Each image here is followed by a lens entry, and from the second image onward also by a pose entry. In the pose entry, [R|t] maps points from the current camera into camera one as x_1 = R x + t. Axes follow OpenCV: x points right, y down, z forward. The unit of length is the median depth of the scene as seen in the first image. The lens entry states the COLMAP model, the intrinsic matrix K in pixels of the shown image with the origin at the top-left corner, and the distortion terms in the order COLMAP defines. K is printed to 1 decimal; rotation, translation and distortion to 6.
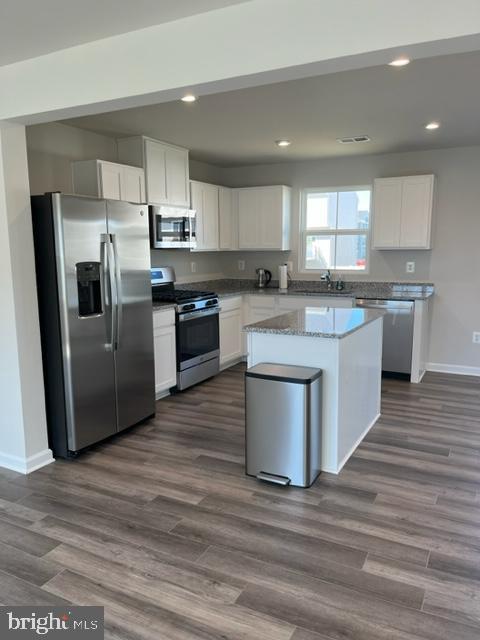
lens RADIAL K [[480.8, 0, 242.0], [0, 480.8, 322.7], [0, 0, 1]] dist [0.035064, -0.039042]
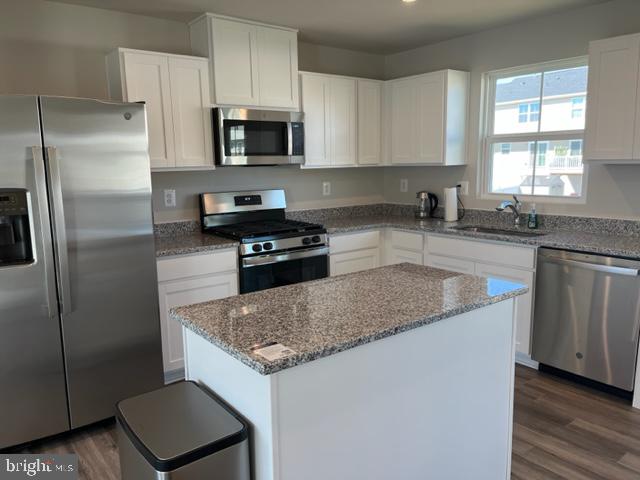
lens RADIAL K [[480.8, 0, 320.7], [0, 480.8, 238.3], [0, 0, 1]] dist [0.035064, -0.039042]
pose [[0.910011, 0.056954, -0.410655, 0.213717], [-0.054177, 0.998362, 0.018407, -0.051708], [0.411030, 0.005497, 0.911605, 0.310761]]
